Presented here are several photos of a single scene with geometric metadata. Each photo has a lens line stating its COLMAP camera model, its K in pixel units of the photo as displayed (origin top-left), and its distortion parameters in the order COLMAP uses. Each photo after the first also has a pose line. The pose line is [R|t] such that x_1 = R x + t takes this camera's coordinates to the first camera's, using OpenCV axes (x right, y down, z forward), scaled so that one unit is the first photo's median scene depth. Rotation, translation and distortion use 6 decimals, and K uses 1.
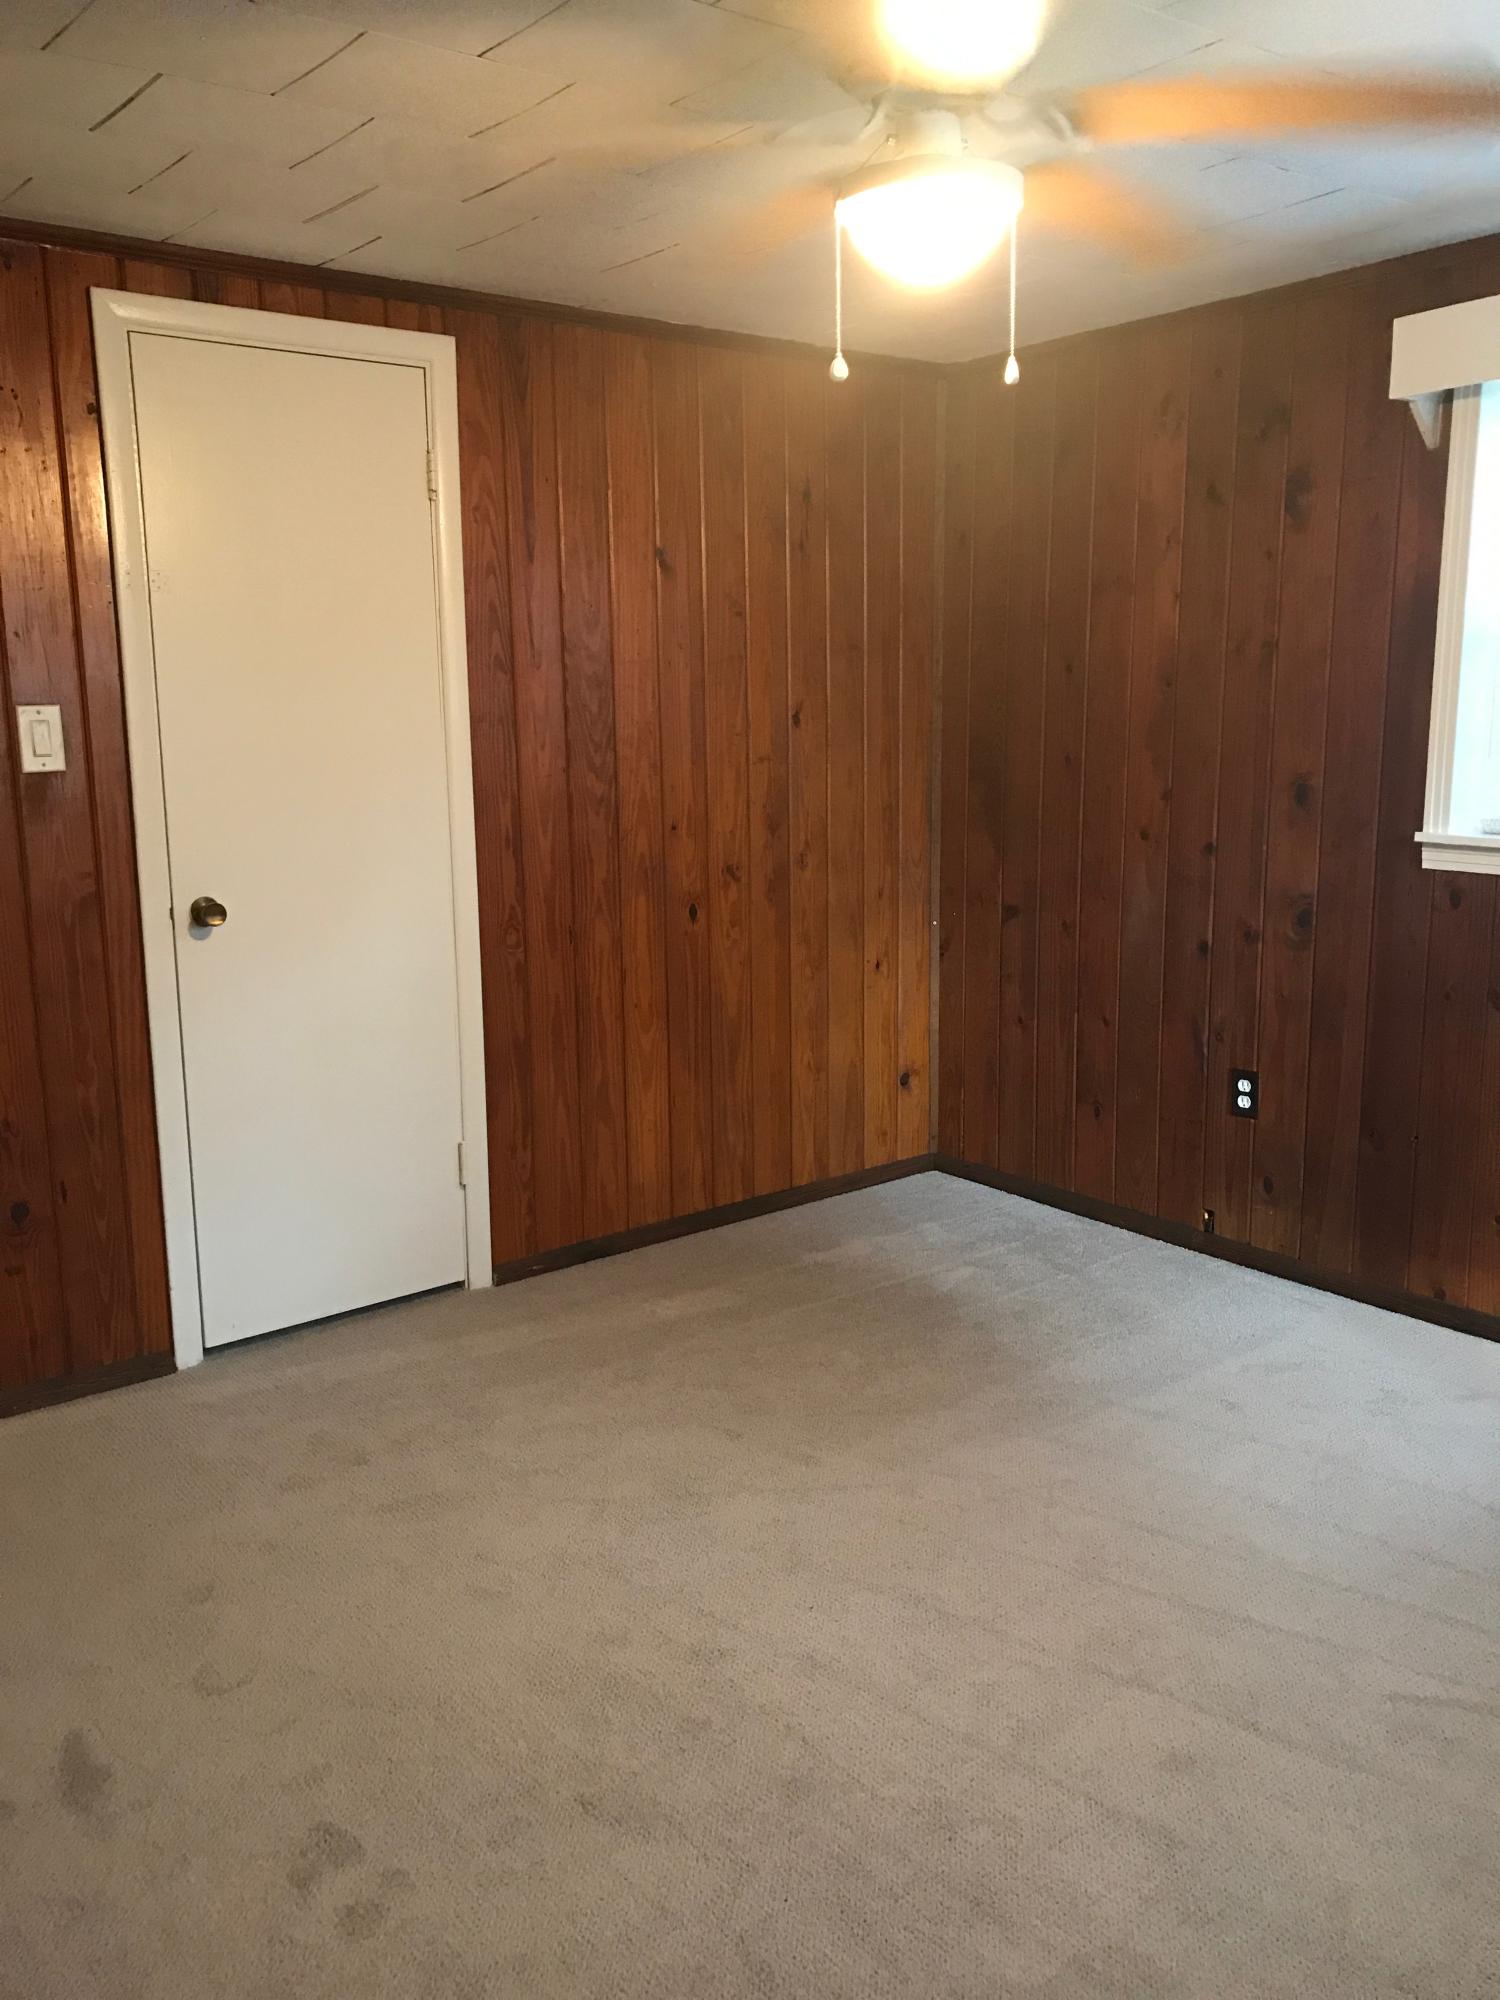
lens RADIAL K [[1629.5, 0, 759.7], [0, 1629.5, 999.8], [0, 0, 1]] dist [-0.015551, 0.006956]
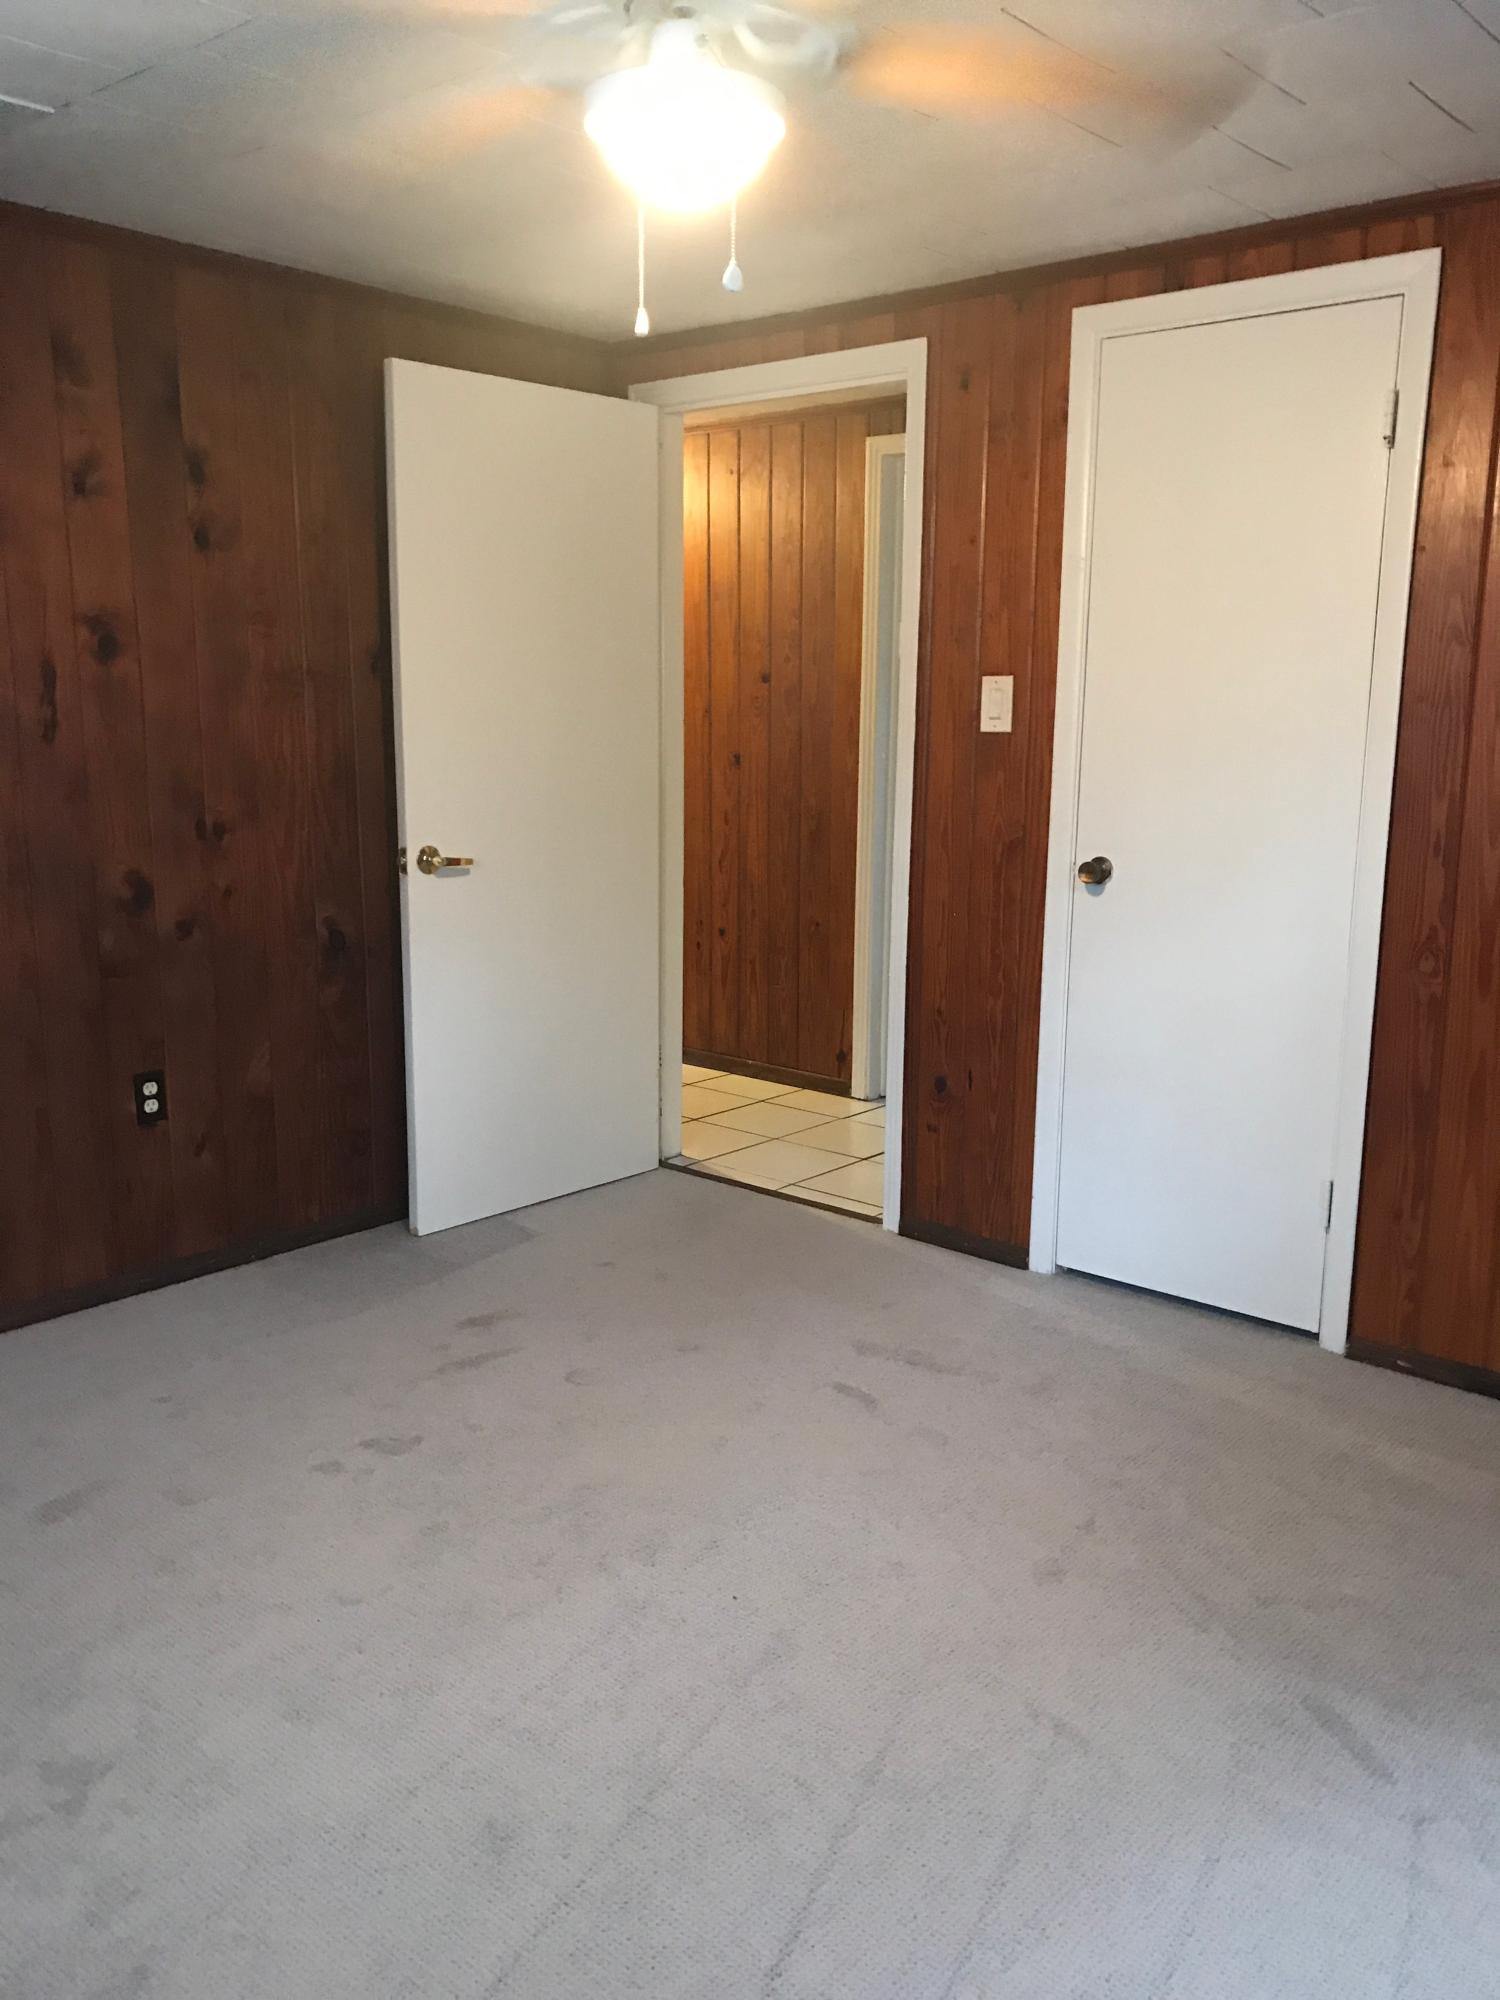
lens RADIAL K [[1629.5, 0, 759.7], [0, 1629.5, 999.8], [0, 0, 1]] dist [-0.015551, 0.006956]
pose [[0.154755, 0.191062, -0.969302, 0.651650], [-0.192452, 0.968157, 0.160110, -0.094791], [0.969027, 0.161766, 0.186597, 0.561967]]
